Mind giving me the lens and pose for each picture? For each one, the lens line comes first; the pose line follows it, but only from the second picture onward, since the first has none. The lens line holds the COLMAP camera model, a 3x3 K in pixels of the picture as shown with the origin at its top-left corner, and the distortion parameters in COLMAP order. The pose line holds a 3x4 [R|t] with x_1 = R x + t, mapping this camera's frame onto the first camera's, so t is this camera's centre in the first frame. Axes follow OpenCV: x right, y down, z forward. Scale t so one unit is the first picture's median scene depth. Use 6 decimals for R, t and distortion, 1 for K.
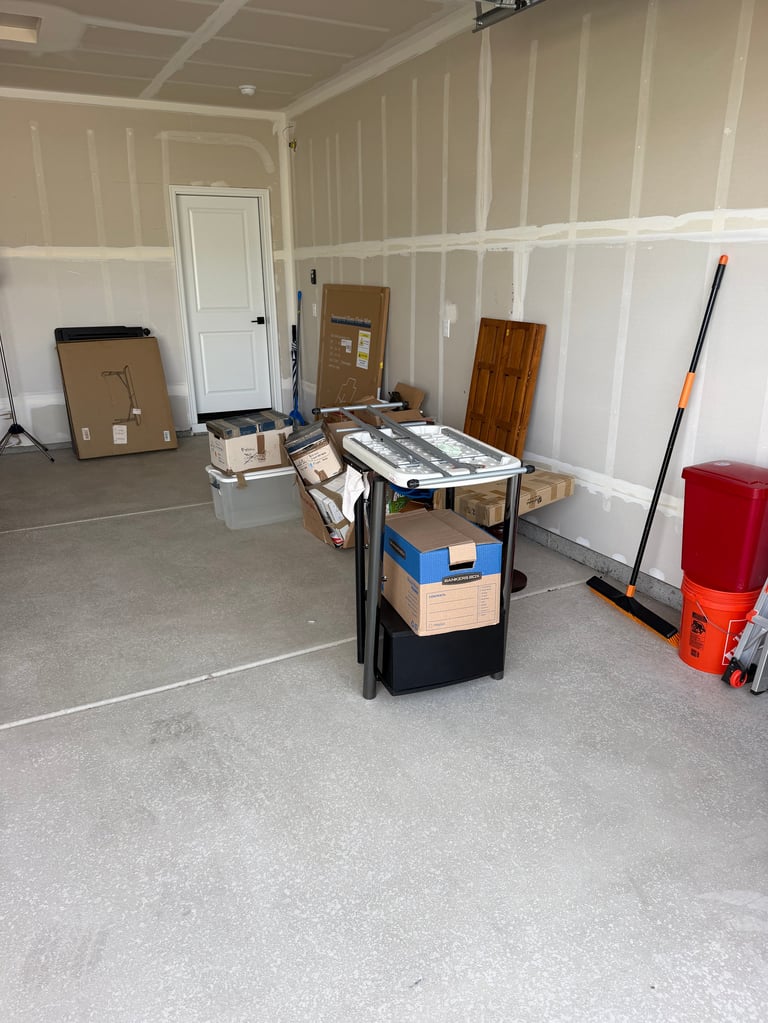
lens RADIAL K [[720.7, 0, 387.4], [0, 720.7, 511.7], [0, 0, 1]] dist [0.011798, -0.019295]
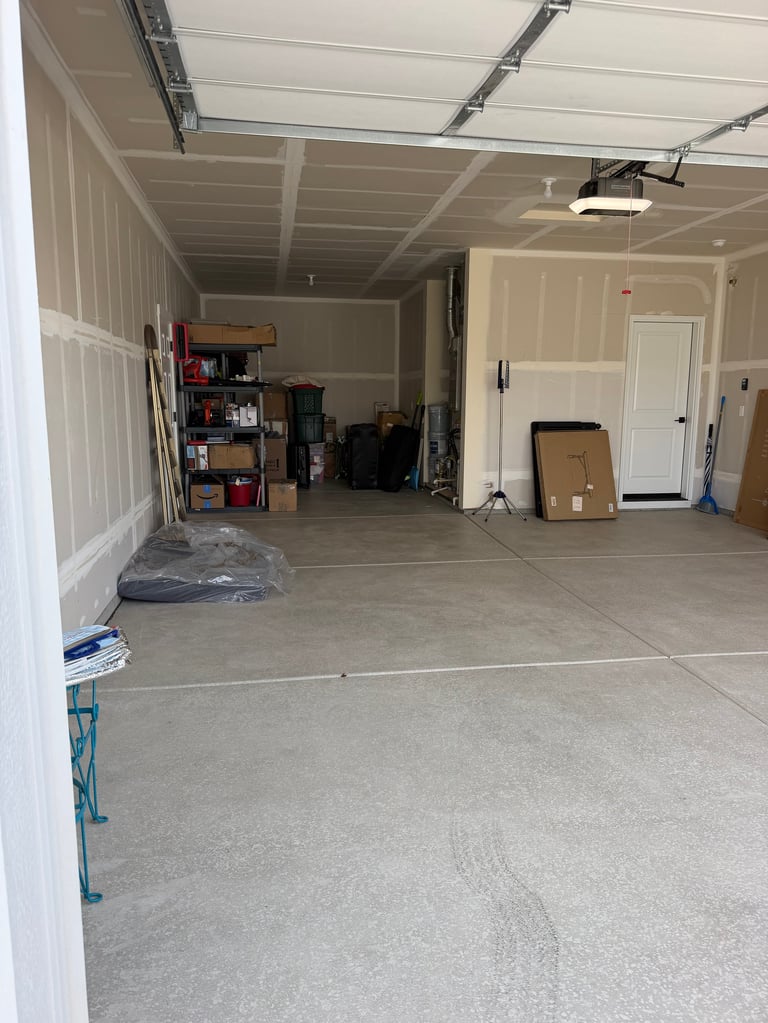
lens RADIAL K [[720.7, 0, 380.8], [0, 720.7, 520.9], [0, 0, 1]] dist [0.011798, -0.019295]
pose [[0.947134, 0.065290, -0.314124, -0.612068], [-0.109502, 0.986069, -0.125212, 0.242849], [0.301573, 0.152990, 0.941089, -0.588207]]
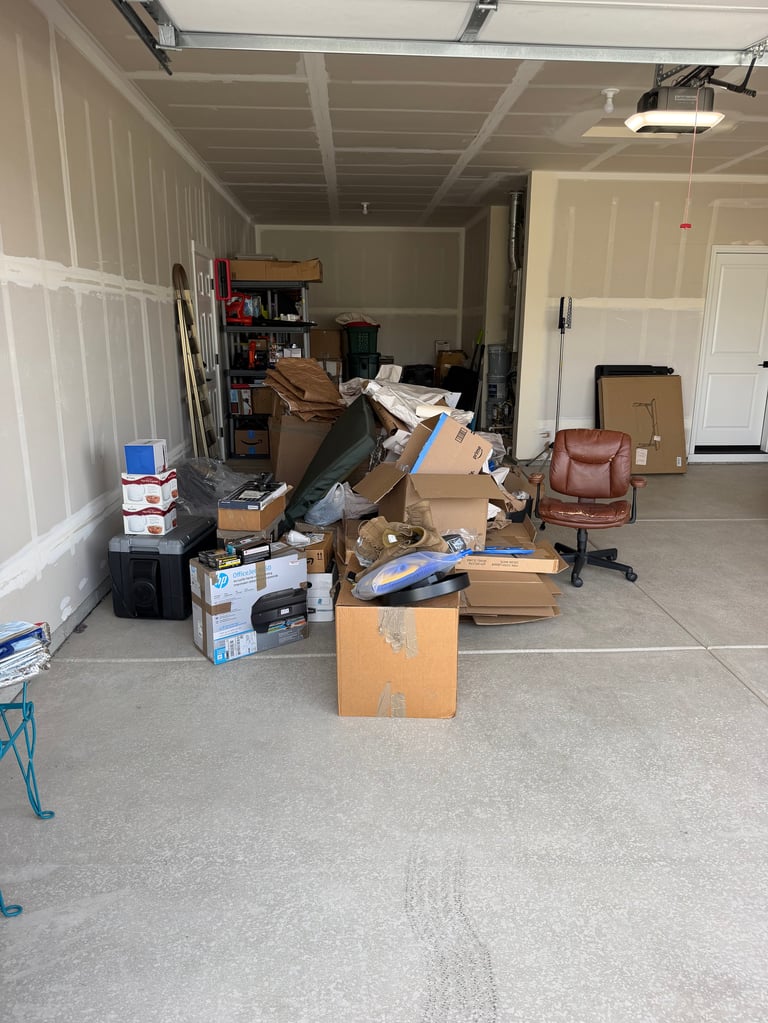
lens RADIAL K [[720.7, 0, 388.6], [0, 720.7, 521.2], [0, 0, 1]] dist [0.011798, -0.019295]
pose [[0.908395, 0.120056, -0.400505, -0.537566], [-0.139661, 0.989997, -0.020007, 0.158526], [0.394097, 0.074109, 0.916076, -0.455759]]
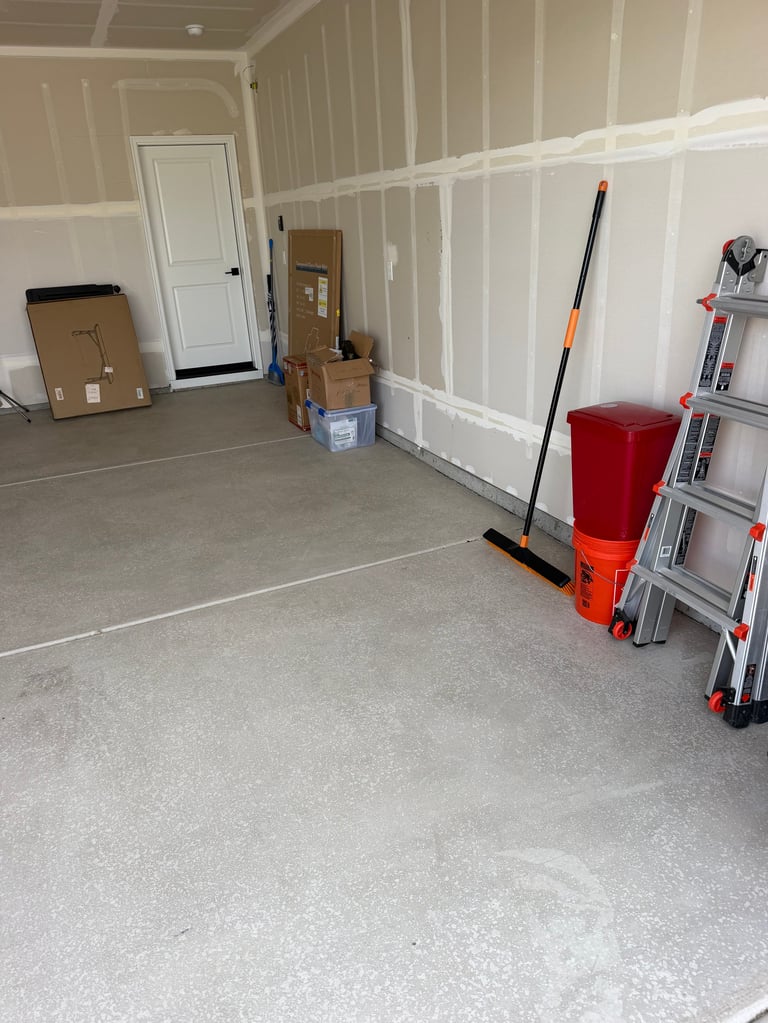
lens RADIAL K [[720.7, 0, 381.1], [0, 720.7, 511.2], [0, 0, 1]] dist [0.011798, -0.019295]
pose [[0.996667, -0.019253, -0.079272, 0.223030], [0.024505, 0.997531, 0.065820, 0.002092], [0.077809, -0.067543, 0.994678, 0.029376]]
